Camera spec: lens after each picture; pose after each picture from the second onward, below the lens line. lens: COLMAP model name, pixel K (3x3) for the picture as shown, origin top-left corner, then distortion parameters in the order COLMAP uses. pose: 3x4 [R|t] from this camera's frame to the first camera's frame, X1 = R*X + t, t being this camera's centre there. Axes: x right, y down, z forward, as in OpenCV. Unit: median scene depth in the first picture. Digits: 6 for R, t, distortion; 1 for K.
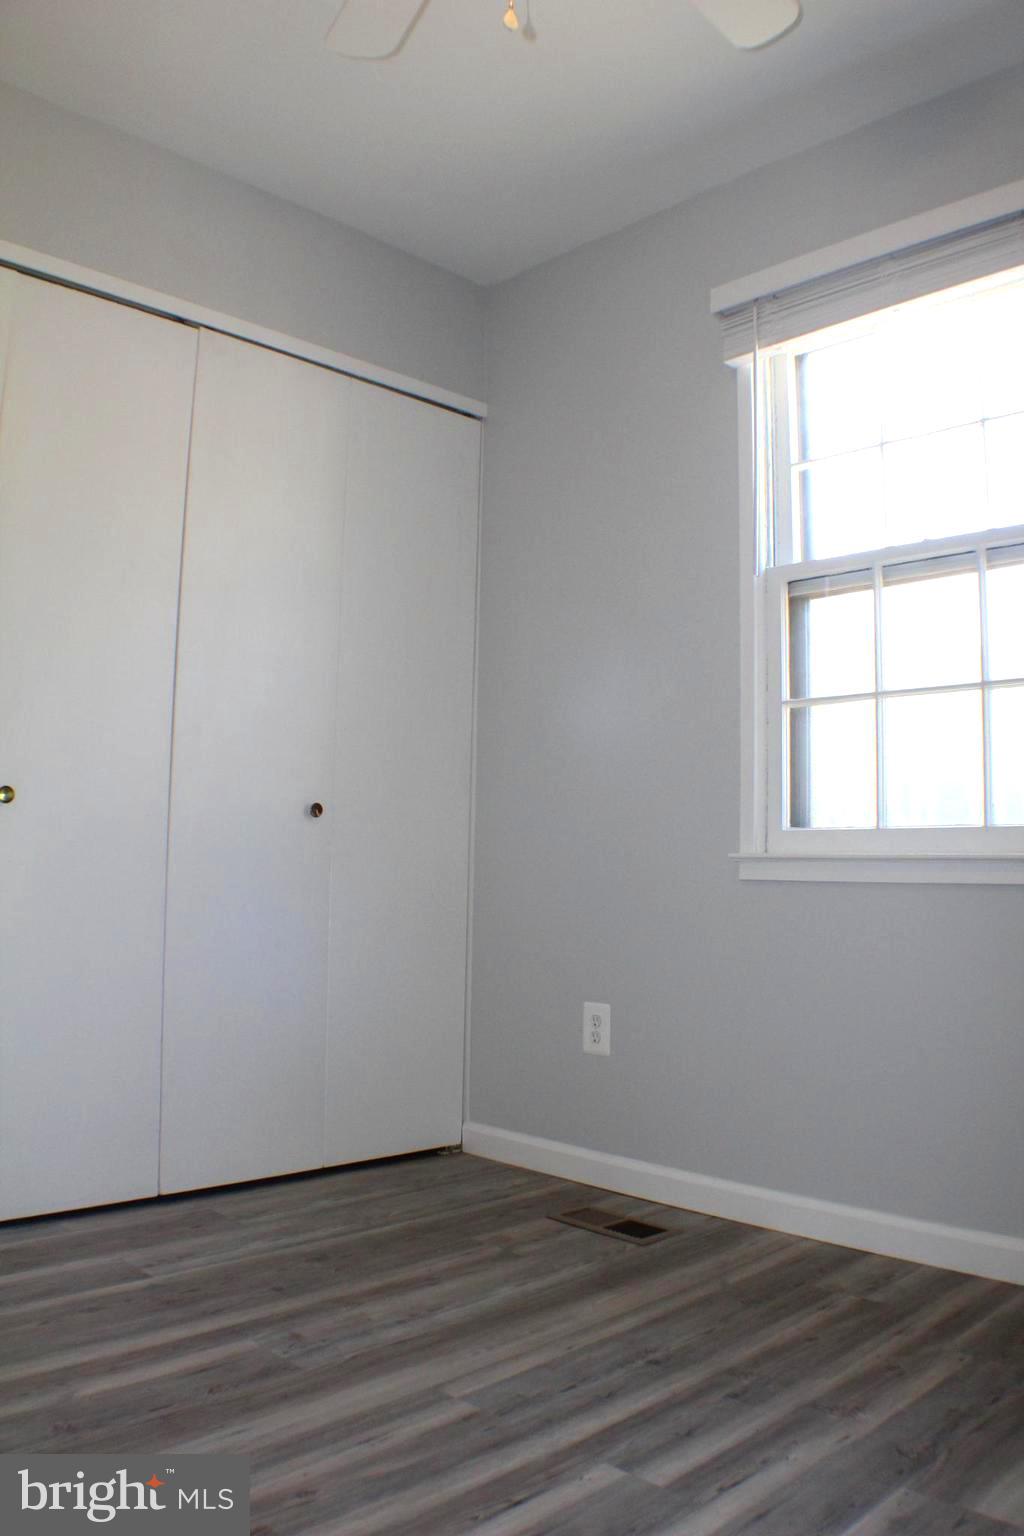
lens RADIAL K [[1209.4, 0, 512.0], [0, 1209.4, 768.0], [0, 0, 1]] dist [-0.148494, 0.015503]
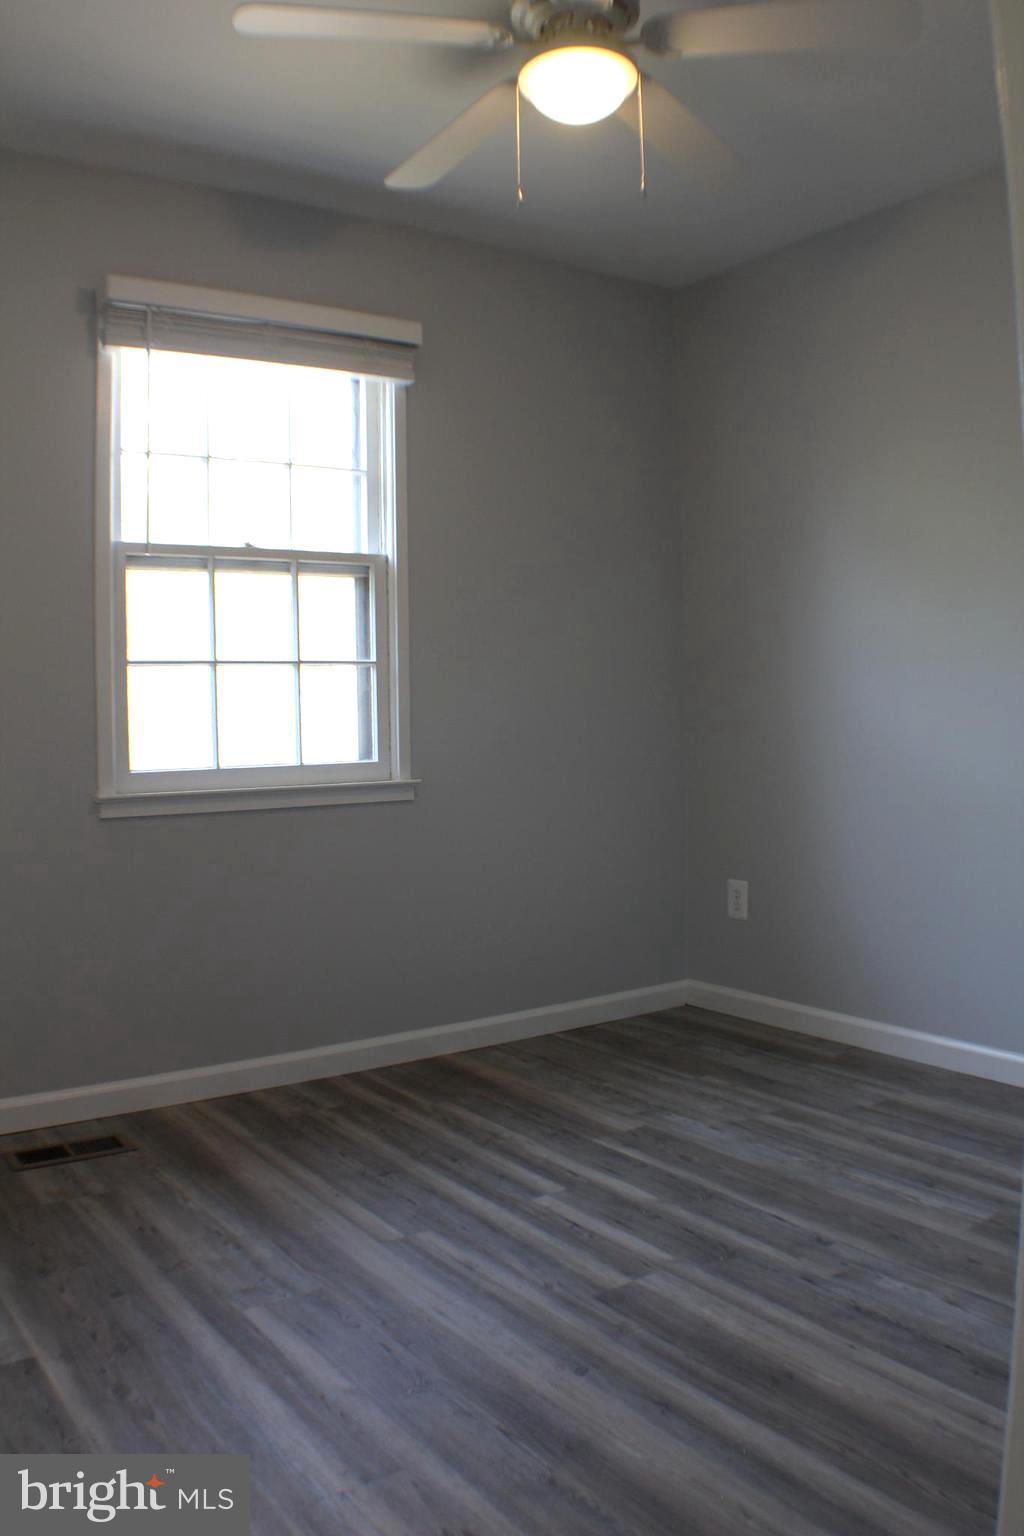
lens RADIAL K [[1209.4, 0, 512.0], [0, 1209.4, 768.0], [0, 0, 1]] dist [-0.148494, 0.015503]
pose [[0.161509, -0.050577, 0.985574, -1.114973], [-0.065606, 0.995926, 0.061860, -0.064402], [-0.984688, -0.074650, 0.157533, 0.598943]]
